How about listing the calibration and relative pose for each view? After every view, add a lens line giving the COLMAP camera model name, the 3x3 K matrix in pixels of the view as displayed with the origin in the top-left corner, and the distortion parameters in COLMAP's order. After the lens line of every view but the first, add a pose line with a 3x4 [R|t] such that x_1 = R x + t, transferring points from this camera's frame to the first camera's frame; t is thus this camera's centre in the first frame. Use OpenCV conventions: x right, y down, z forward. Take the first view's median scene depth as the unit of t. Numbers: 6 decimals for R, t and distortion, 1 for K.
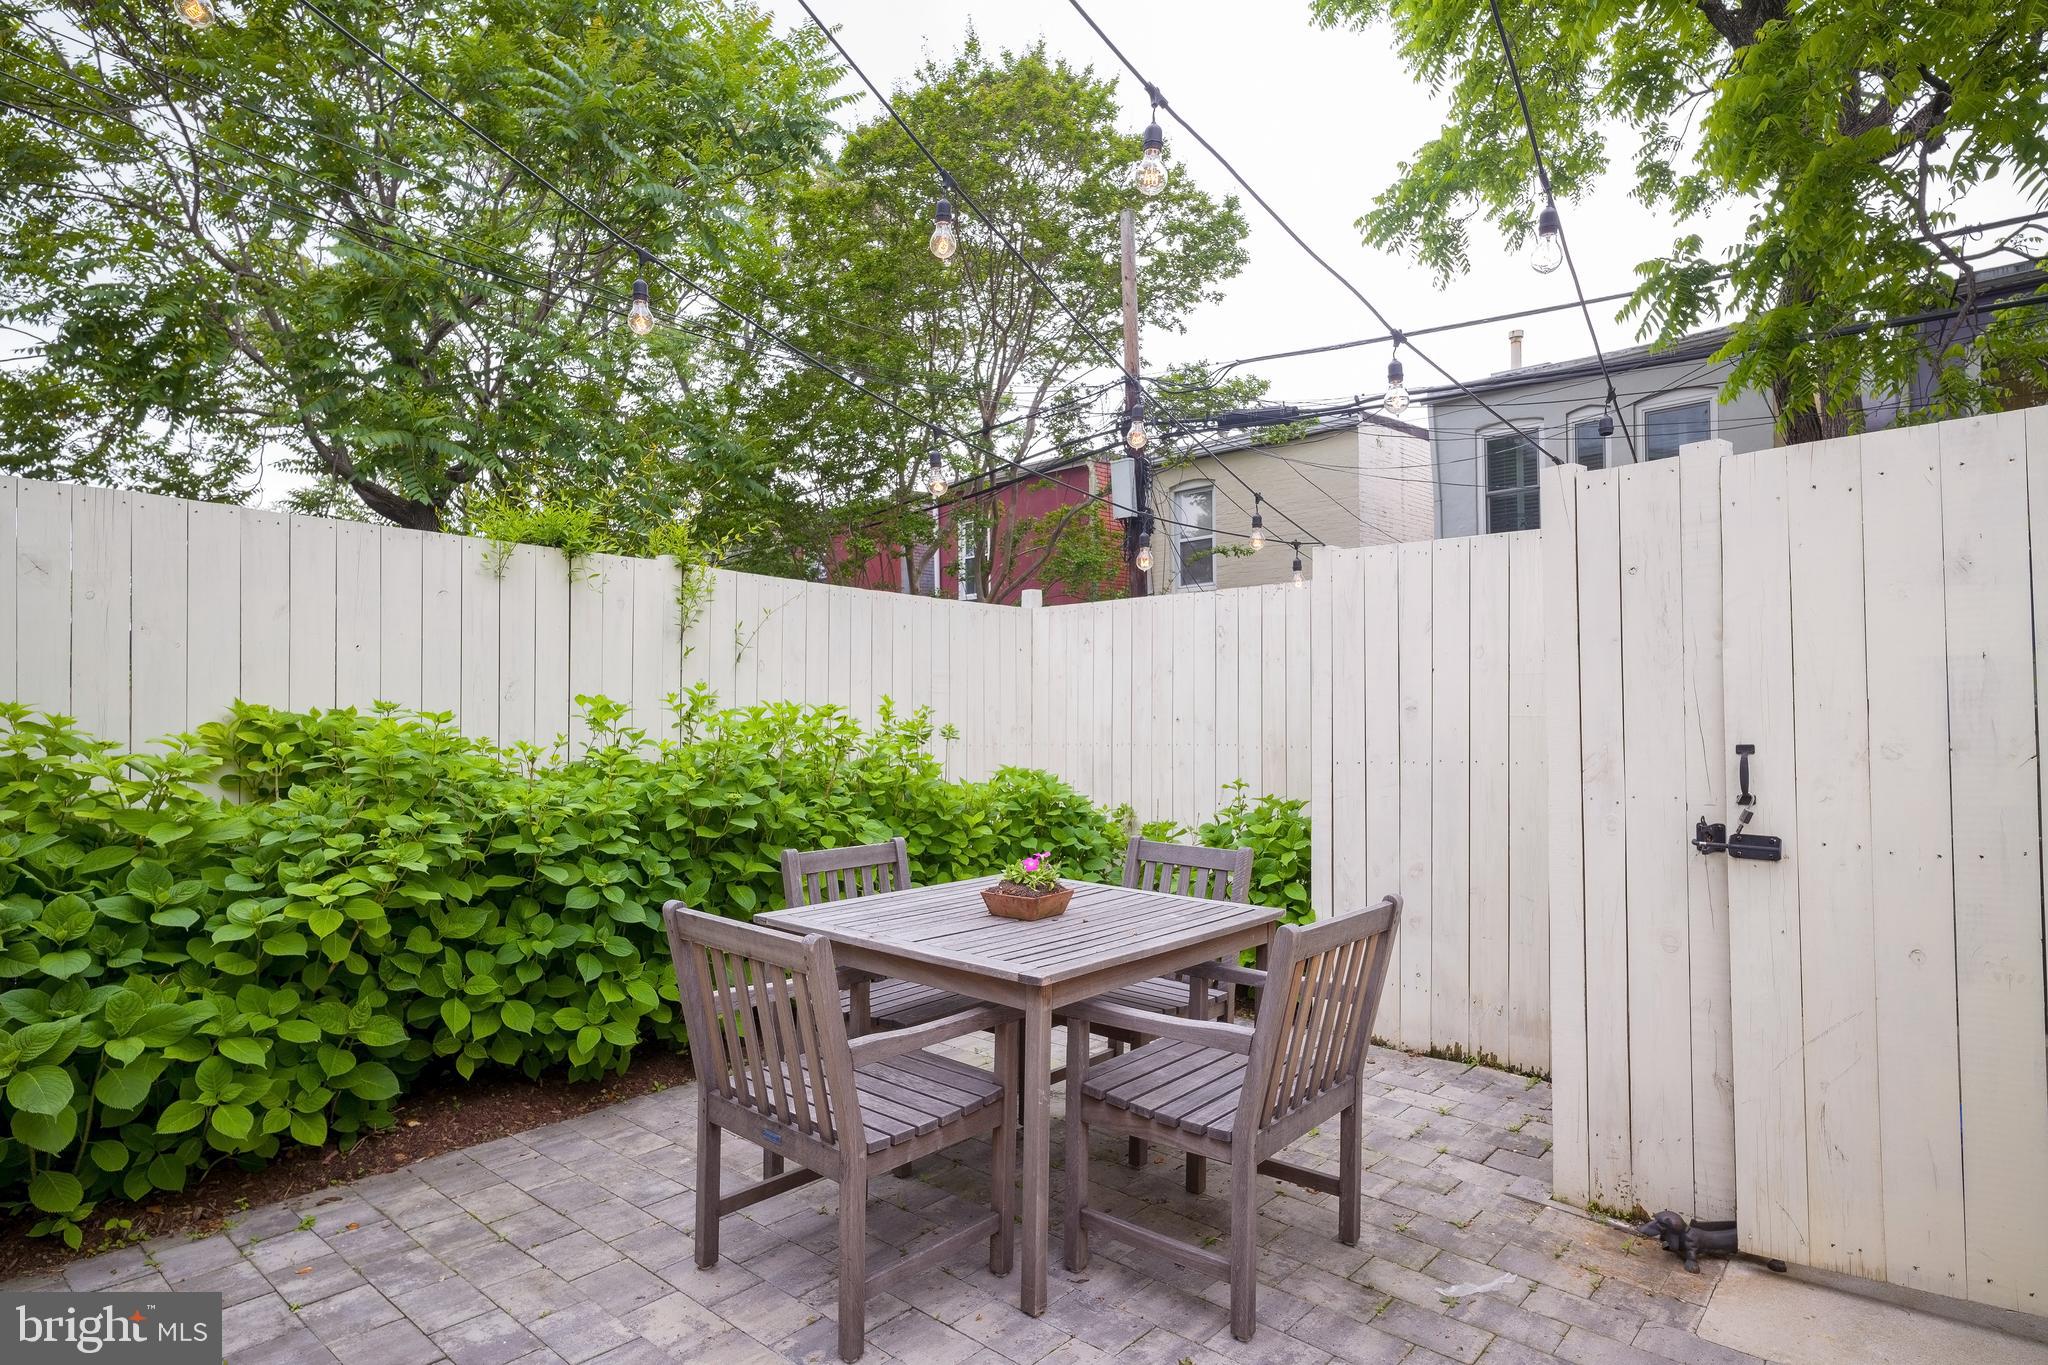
lens RADIAL K [[1079.5, 0, 1016.6], [0, 1079.5, 687.4], [0, 0, 1]] dist [-0.003596, 0.001108]
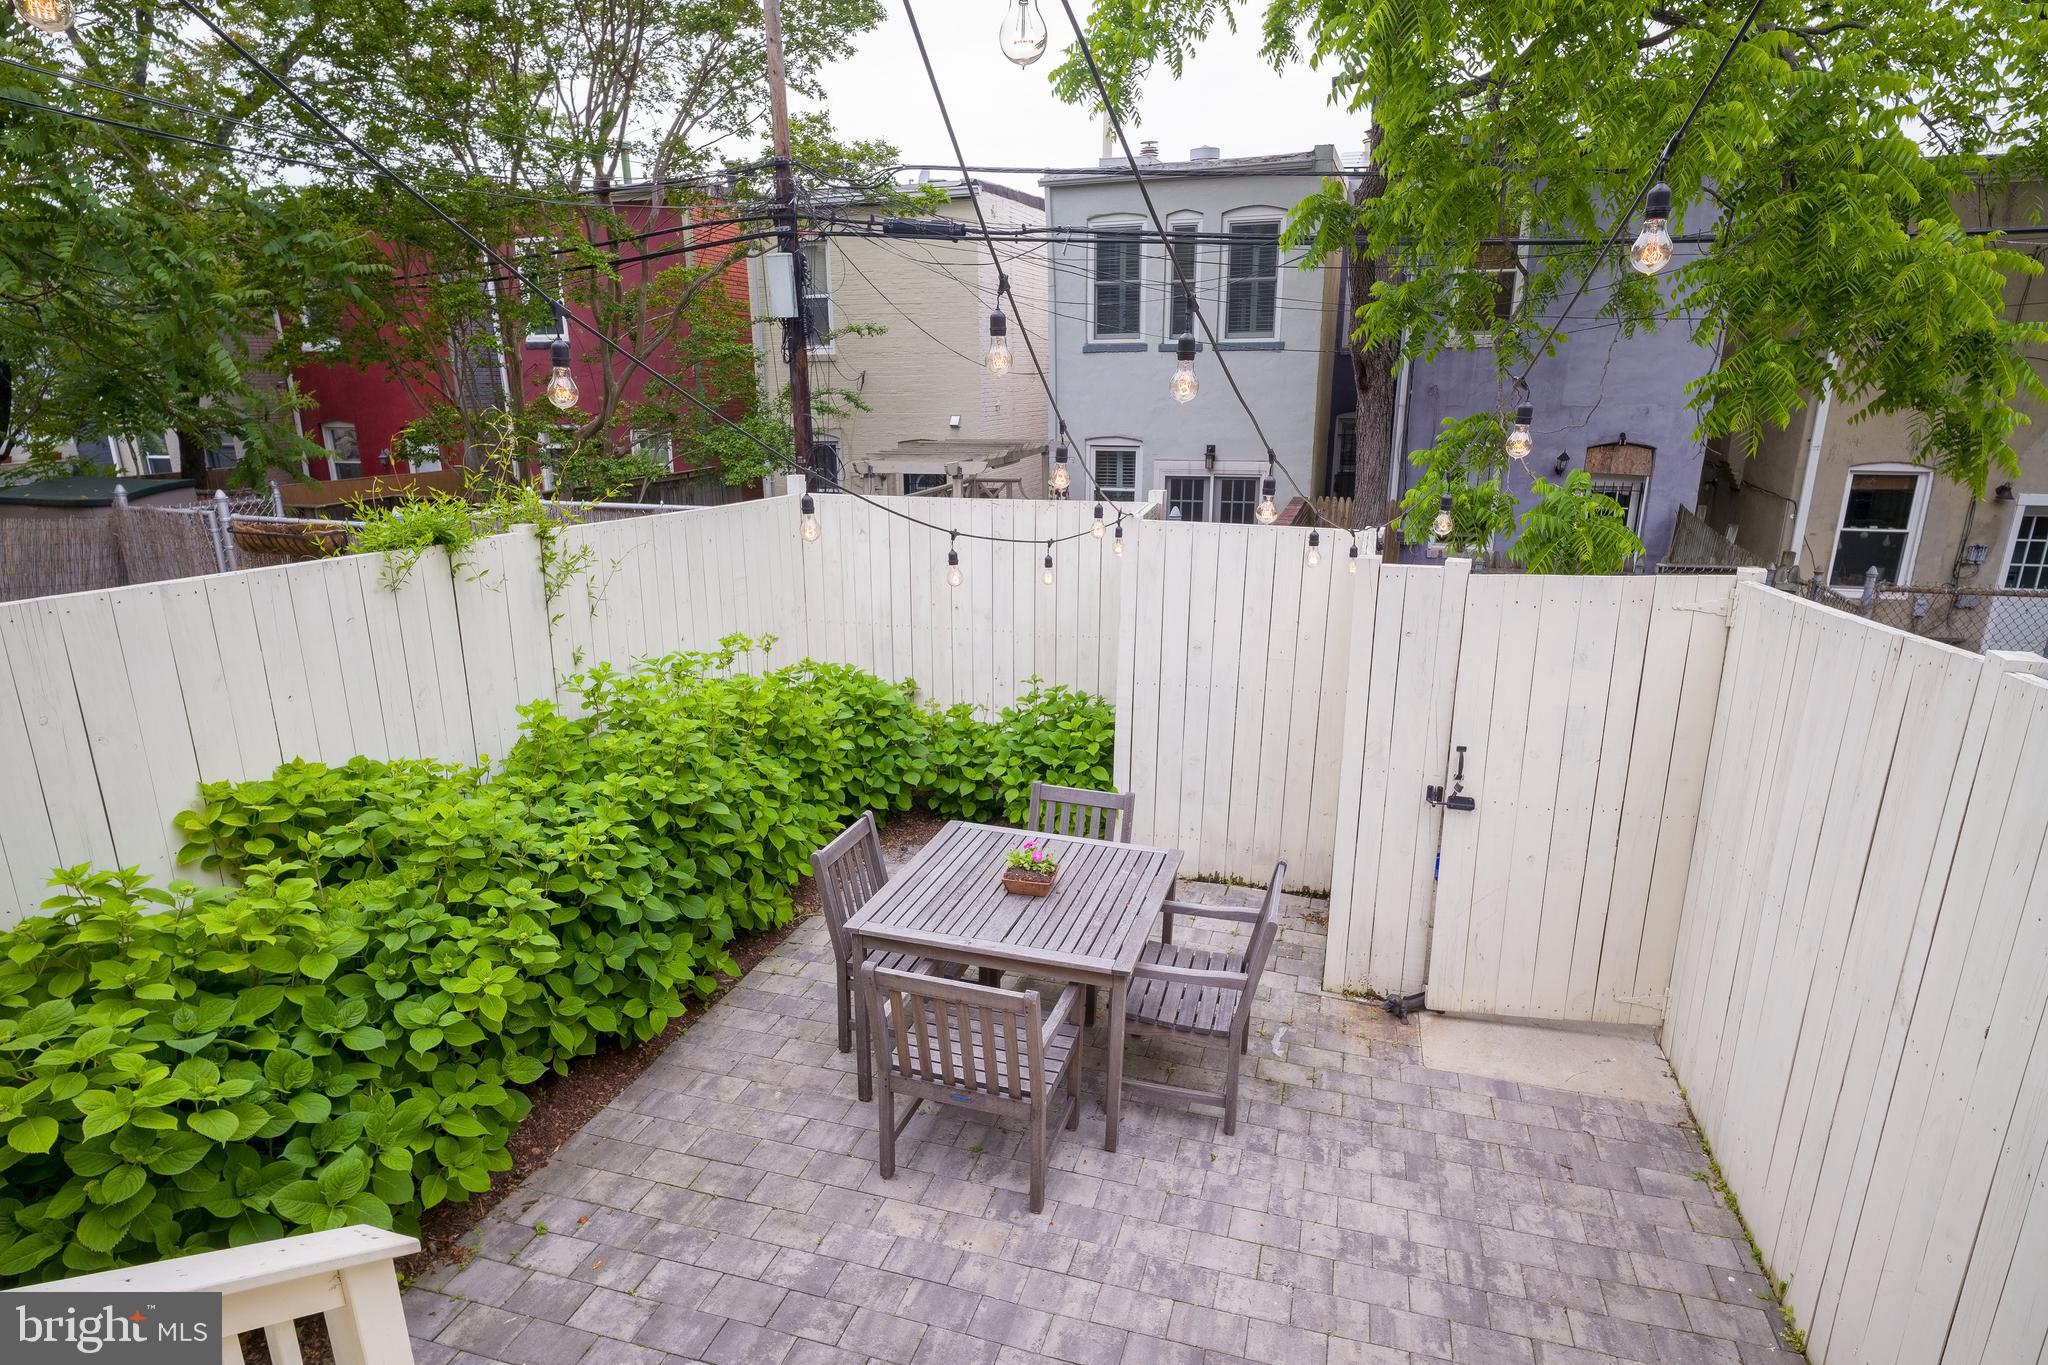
lens RADIAL K [[1079.5, 0, 1029.6], [0, 1079.5, 706.2], [0, 0, 1]] dist [-0.003596, 0.001108]
pose [[0.911698, -0.111185, 0.395532, -0.416784], [-0.006263, 0.958815, 0.283961, -0.330780], [-0.410814, -0.261364, 0.873453, -0.129718]]
